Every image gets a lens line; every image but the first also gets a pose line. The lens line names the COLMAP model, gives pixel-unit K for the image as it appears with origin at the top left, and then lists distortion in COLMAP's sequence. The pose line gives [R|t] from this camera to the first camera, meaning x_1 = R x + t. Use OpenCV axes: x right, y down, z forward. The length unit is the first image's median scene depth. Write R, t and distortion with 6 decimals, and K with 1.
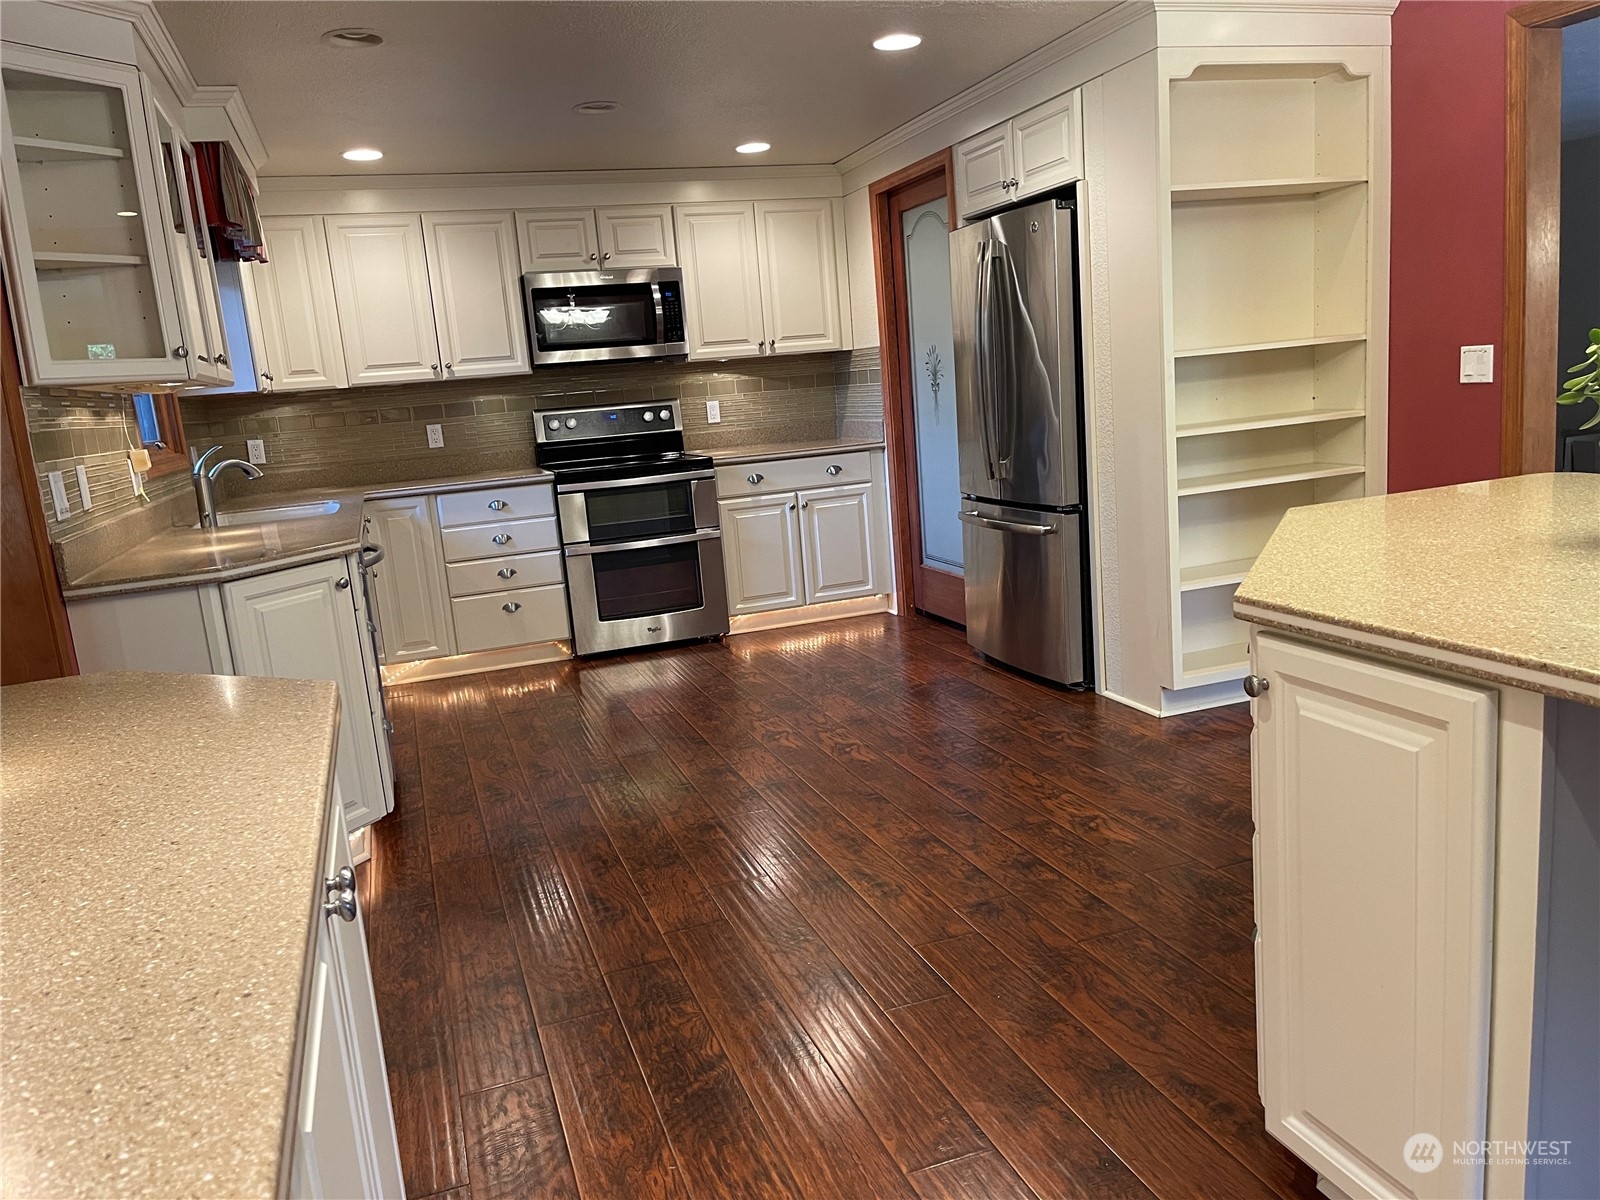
lens RADIAL K [[1195.7, 0, 801.9], [0, 1195.7, 598.4], [0, 0, 1]] dist [0.049422, -0.022420]
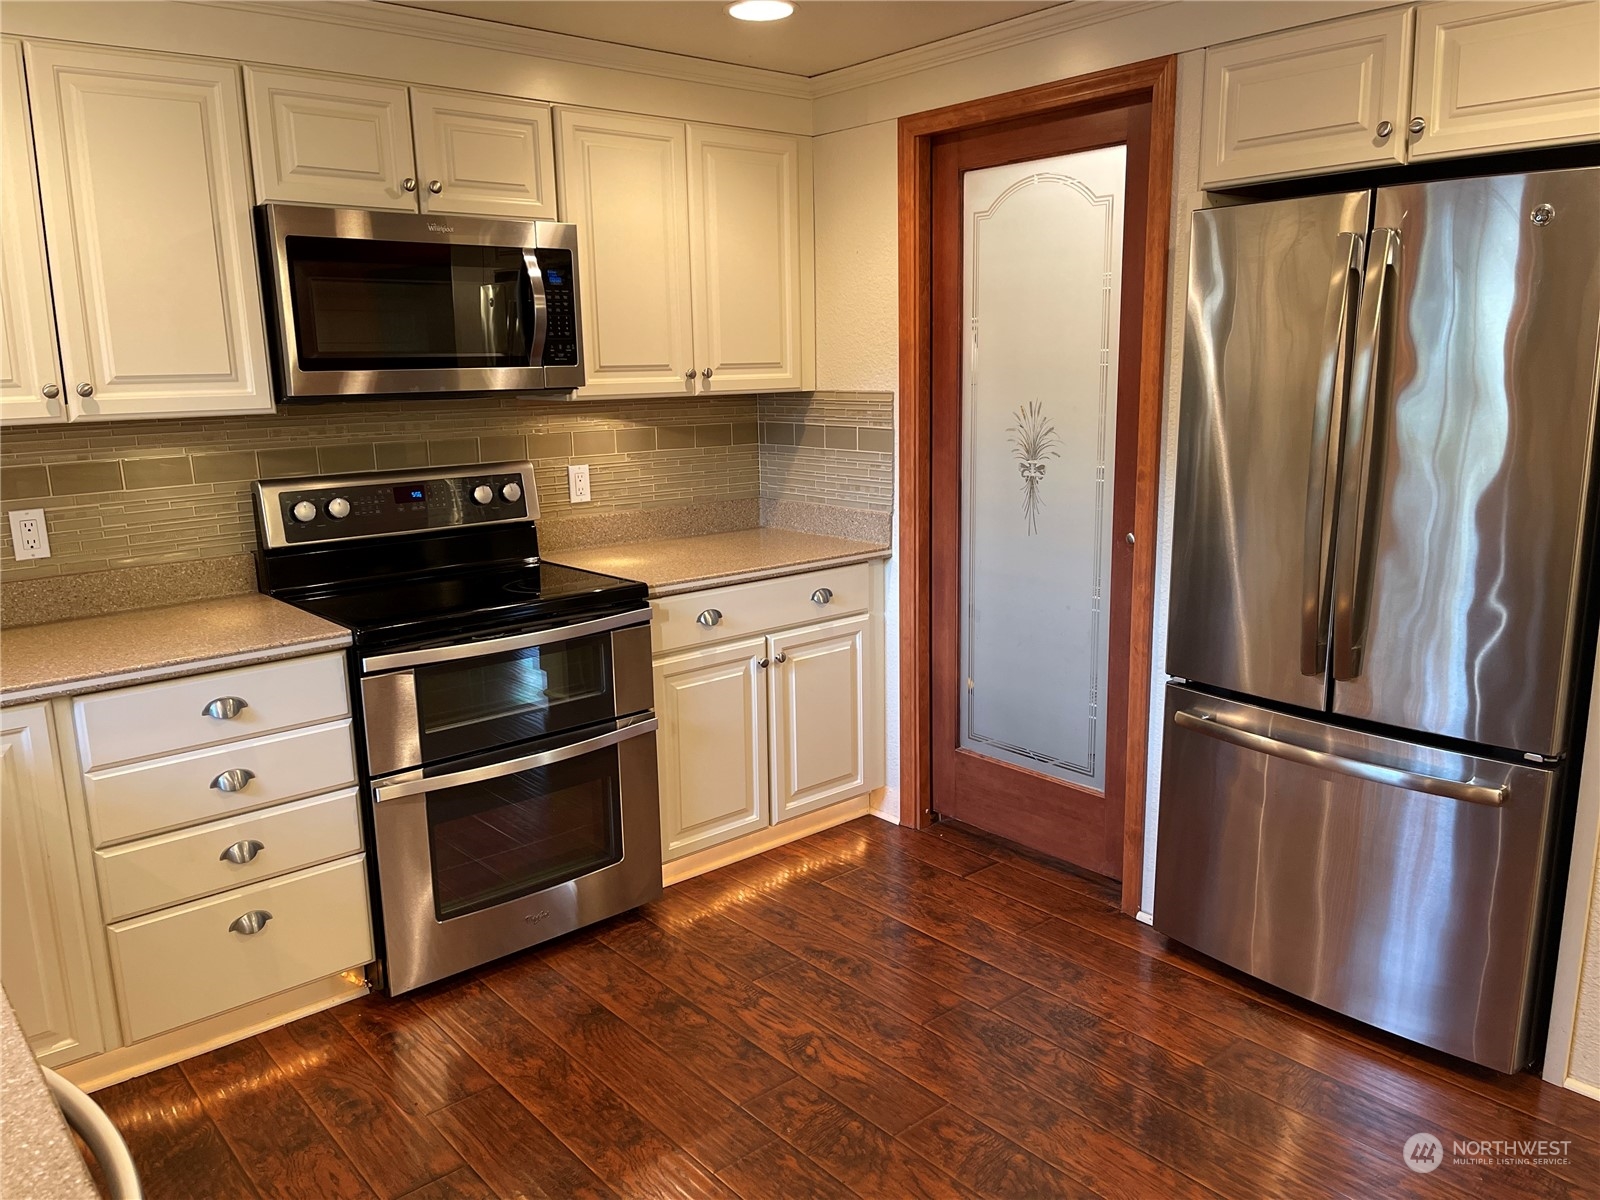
lens RADIAL K [[1195.7, 0, 799.9], [0, 1195.7, 599.0], [0, 0, 1]] dist [0.049422, -0.022420]
pose [[0.927635, -0.010550, 0.373338, -0.205493], [0.010151, 0.999944, 0.003034, -0.108973], [-0.373349, 0.000976, 0.927691, 0.461419]]
